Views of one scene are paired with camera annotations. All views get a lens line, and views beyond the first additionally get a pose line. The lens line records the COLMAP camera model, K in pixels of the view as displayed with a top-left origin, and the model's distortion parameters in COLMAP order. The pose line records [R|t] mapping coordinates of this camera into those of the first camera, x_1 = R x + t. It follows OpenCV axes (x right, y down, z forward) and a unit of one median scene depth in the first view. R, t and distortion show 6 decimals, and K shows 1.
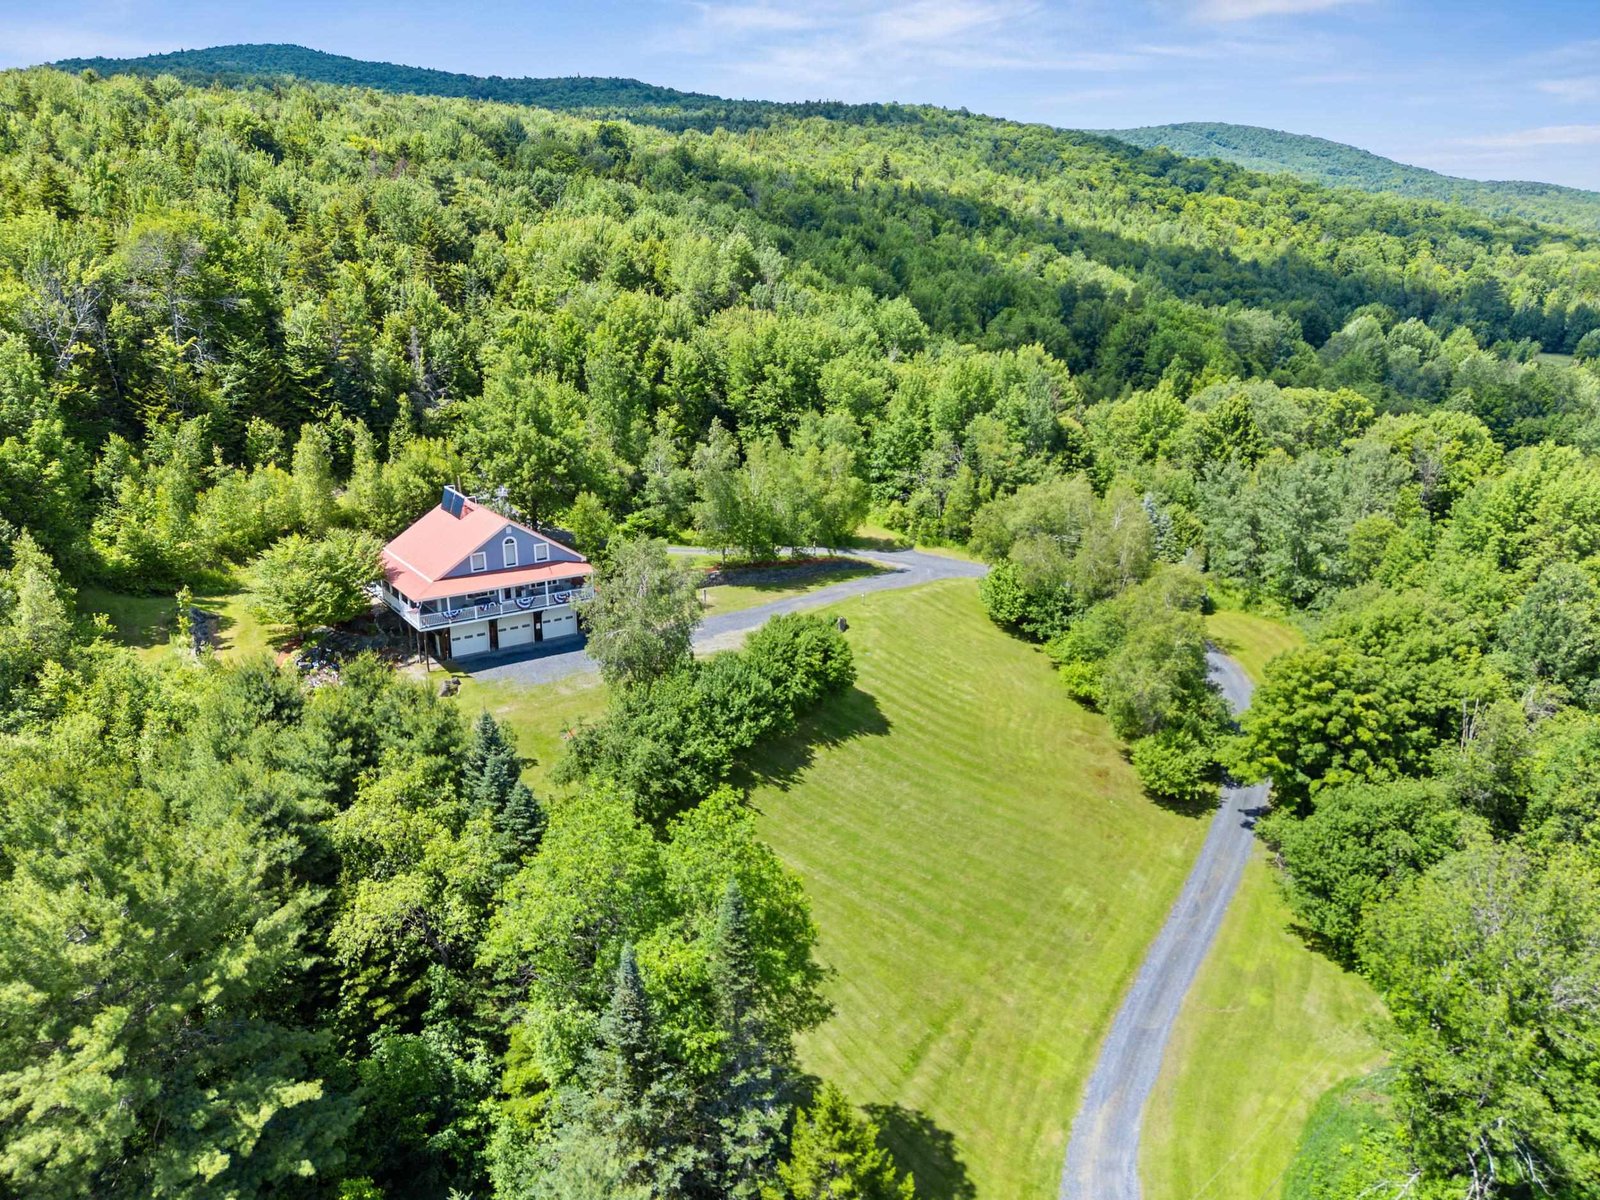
lens RADIAL K [[1171.5, 0, 802.5], [0, 1171.5, 578.7], [0, 0, 1]] dist [0.074814, -0.063091]
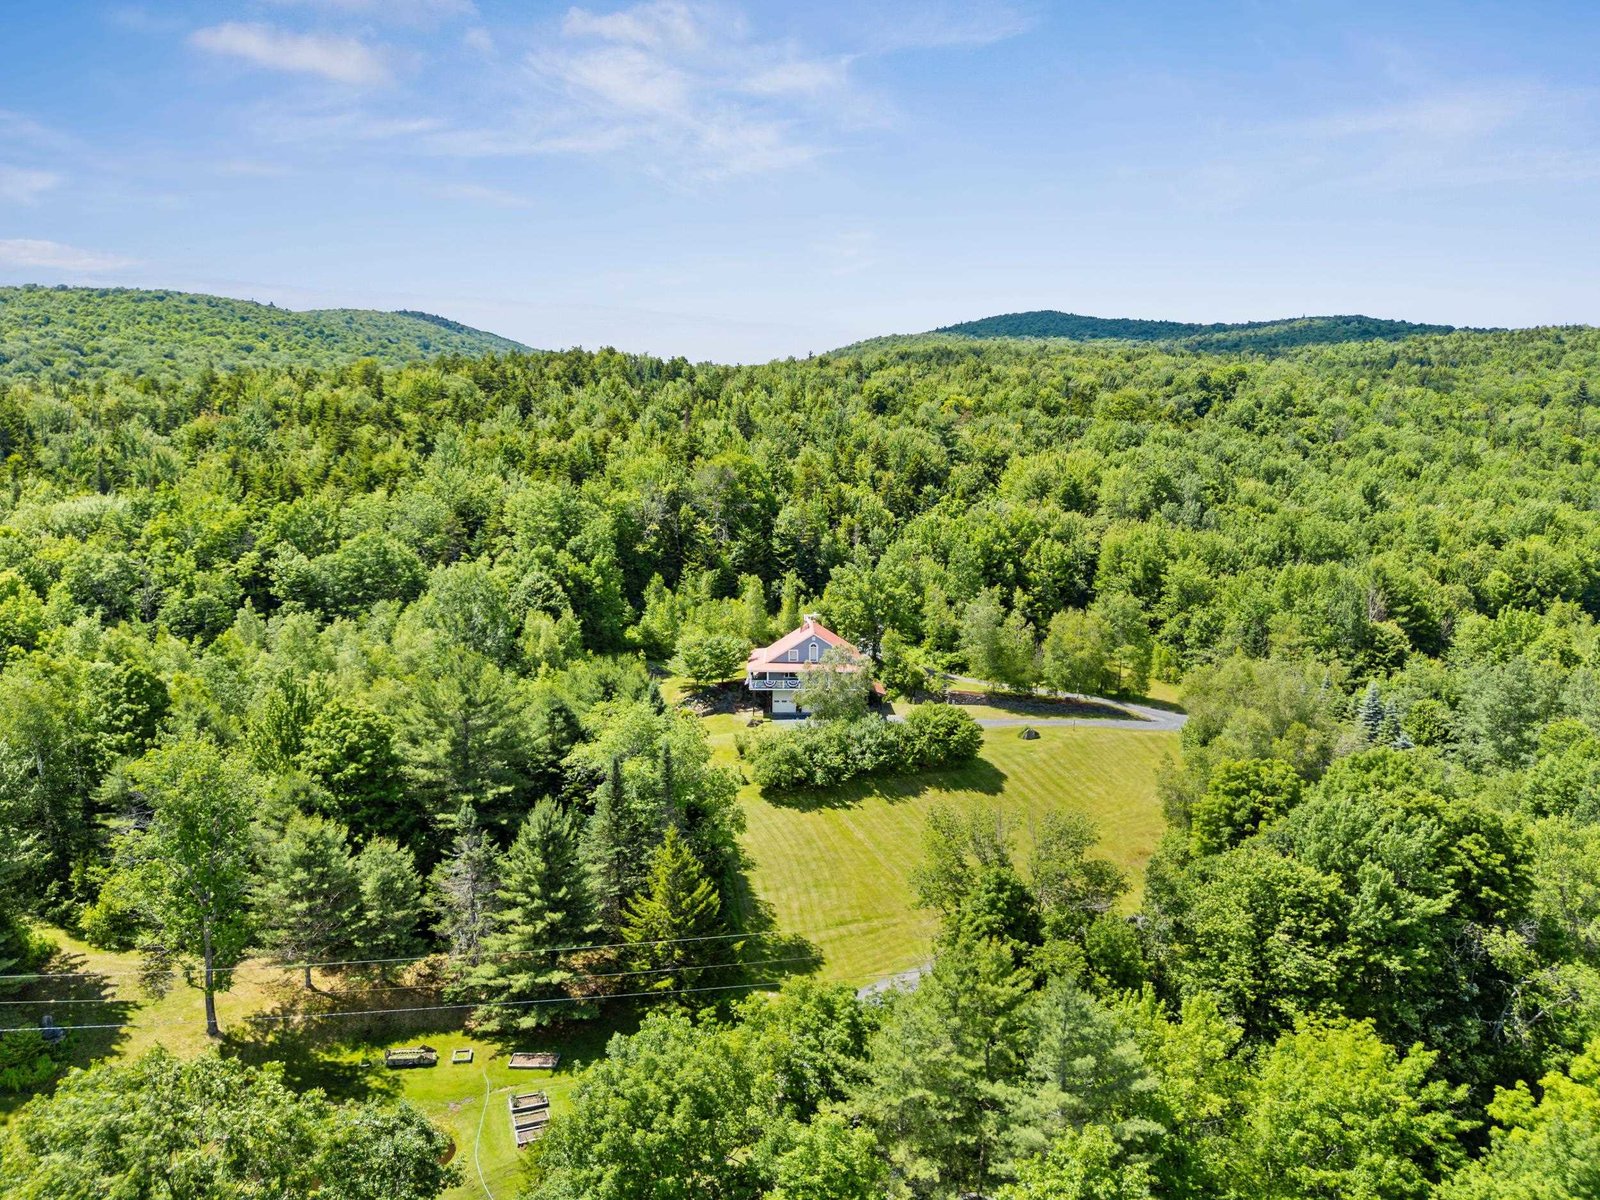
lens RADIAL K [[1171.5, 0, 802.5], [0, 1171.5, 578.7], [0, 0, 1]] dist [0.074814, -0.063091]
pose [[0.825969, 0.053909, -0.561133, 0.572399], [-0.158465, 0.977482, -0.139347, 0.094113], [0.540985, 0.204016, 0.815912, -0.306919]]
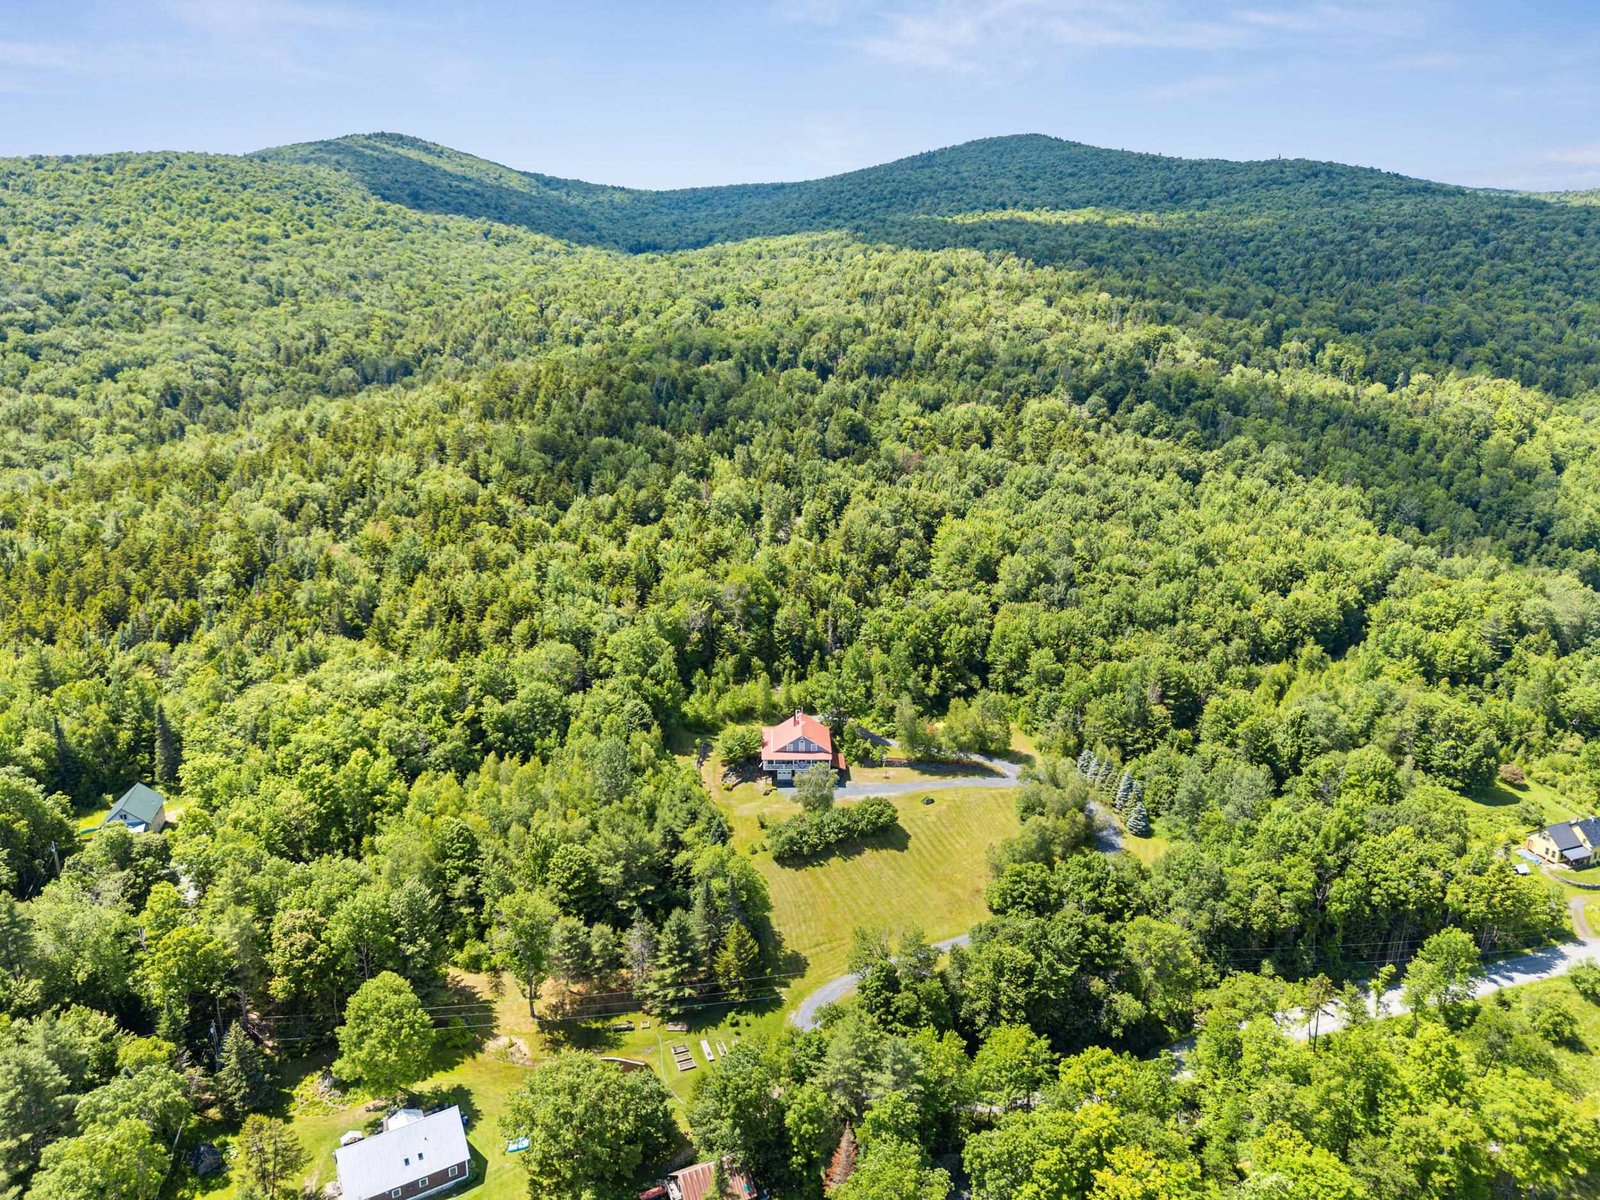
lens RADIAL K [[1171.5, 0, 802.5], [0, 1171.5, 578.7], [0, 0, 1]] dist [0.074814, -0.063091]
pose [[0.833808, 0.148853, -0.531608, 1.003786], [-0.154499, 0.987403, 0.034151, -0.440876], [0.529994, 0.053657, 0.846302, -1.150930]]
